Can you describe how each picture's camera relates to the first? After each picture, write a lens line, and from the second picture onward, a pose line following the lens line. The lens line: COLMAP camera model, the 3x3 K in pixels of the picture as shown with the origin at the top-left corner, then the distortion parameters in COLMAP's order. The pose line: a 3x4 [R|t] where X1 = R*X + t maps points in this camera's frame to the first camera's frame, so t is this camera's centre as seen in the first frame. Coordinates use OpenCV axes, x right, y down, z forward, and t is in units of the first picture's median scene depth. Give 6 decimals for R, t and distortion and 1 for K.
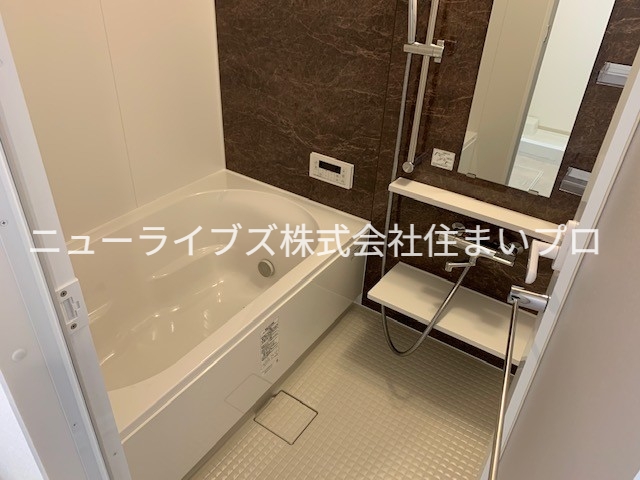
lens RADIAL K [[490.0, 0, 319.5], [0, 490.0, 238.9], [0, 0, 1]] dist [0.000658, -0.009786]
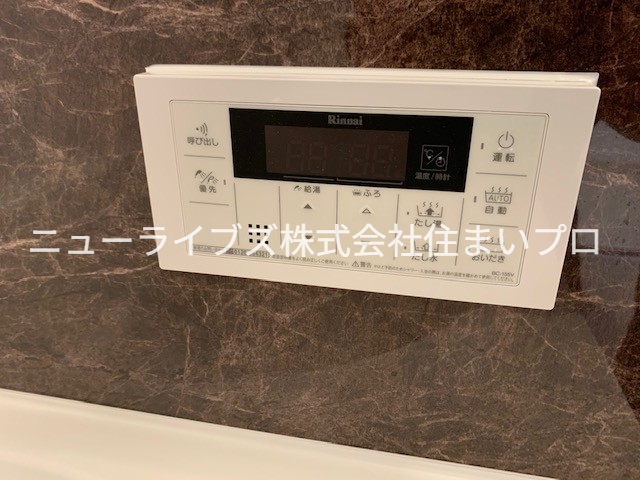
lens RADIAL K [[490.0, 0, 320.0], [0, 490.0, 238.4], [0, 0, 1]] dist [0.000658, -0.009786]
pose [[0.928515, -0.194178, 0.316471, -0.021300], [0.235191, 0.967133, -0.096635, -0.117749], [-0.287305, 0.164158, 0.943667, 0.896906]]
